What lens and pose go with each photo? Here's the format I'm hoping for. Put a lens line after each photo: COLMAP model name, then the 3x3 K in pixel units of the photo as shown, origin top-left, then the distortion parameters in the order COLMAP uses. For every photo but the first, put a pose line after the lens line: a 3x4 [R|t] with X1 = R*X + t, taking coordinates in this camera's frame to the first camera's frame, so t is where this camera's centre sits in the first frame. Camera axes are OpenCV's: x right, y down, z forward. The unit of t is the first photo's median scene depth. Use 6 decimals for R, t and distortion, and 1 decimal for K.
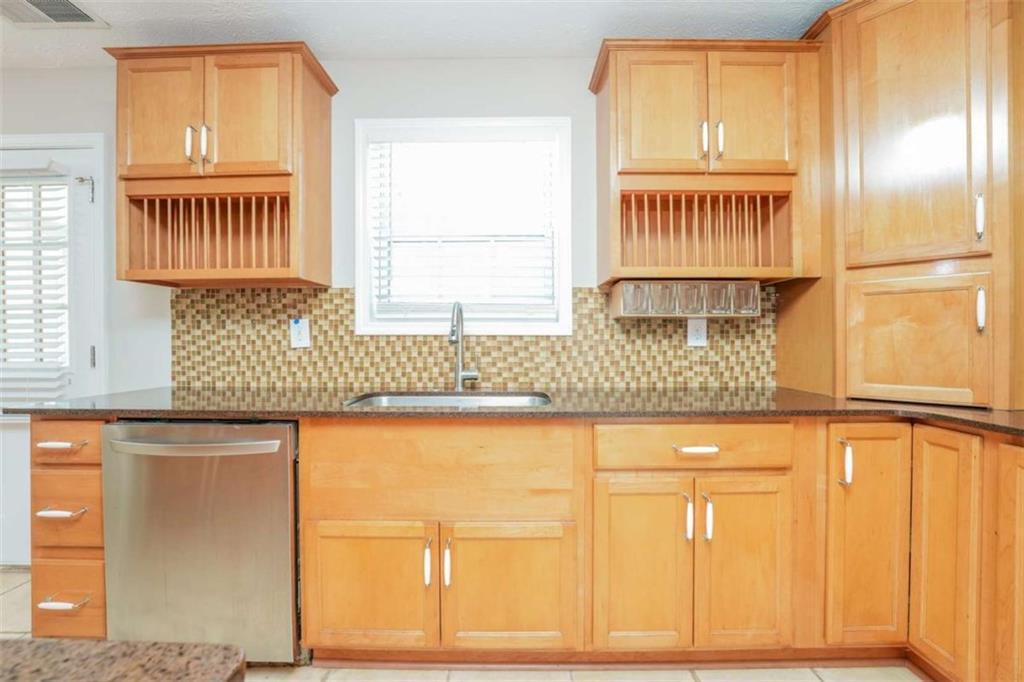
lens RADIAL K [[400.9, 0, 517.2], [0, 400.9, 338.2], [0, 0, 1]] dist [-0.028300, 0.000078]
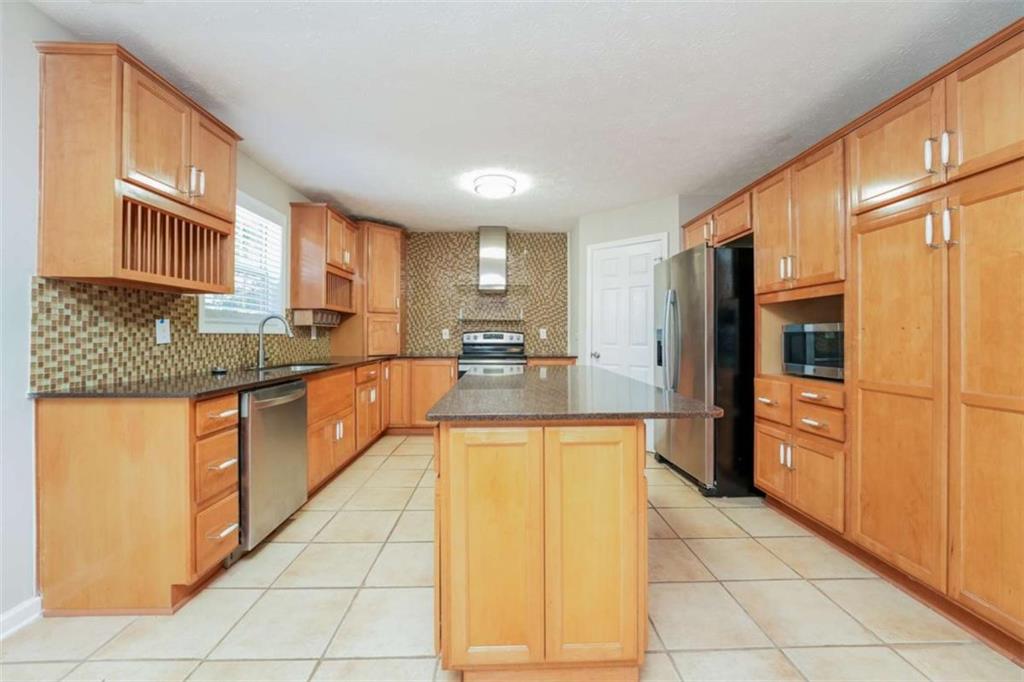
lens RADIAL K [[400.9, 0, 517.2], [0, 400.9, 338.2], [0, 0, 1]] dist [-0.028300, 0.000078]
pose [[-0.041736, -0.005083, 0.999116, -1.738593], [-0.000306, 0.999987, 0.005075, 0.001662], [-0.999129, -0.000094, -0.041737, 0.006240]]
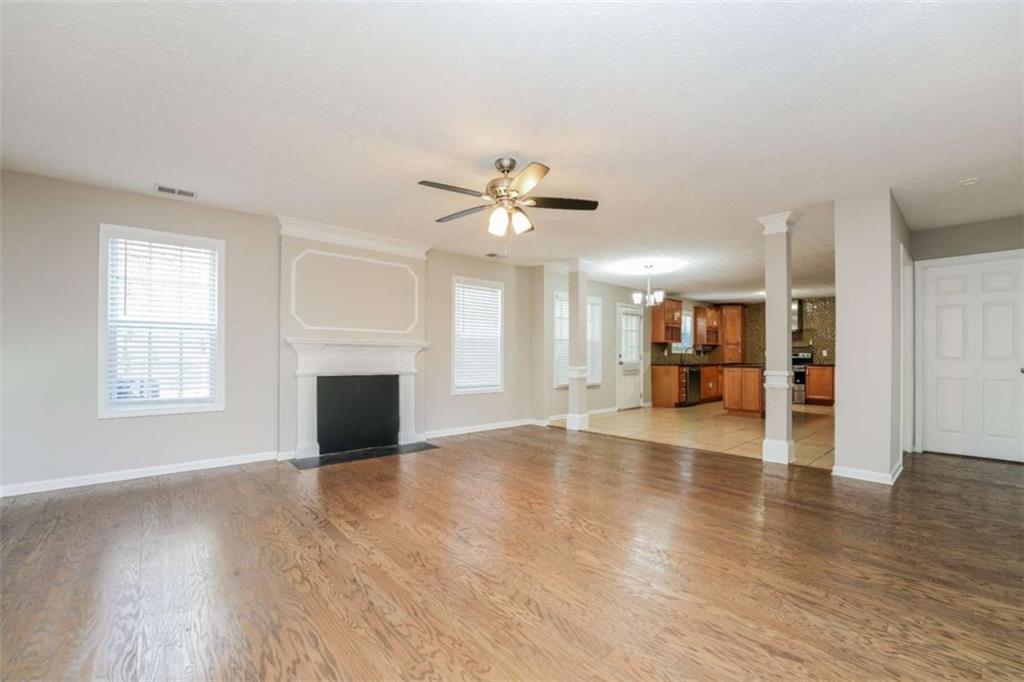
lens RADIAL K [[400.9, 0, 517.2], [0, 400.9, 338.2], [0, 0, 1]] dist [-0.028300, 0.000078]
pose [[0.761581, 0.040705, 0.646790, -5.091432], [-0.005266, 0.998381, -0.056632, 0.098513], [-0.648048, 0.039723, 0.760563, -1.534648]]
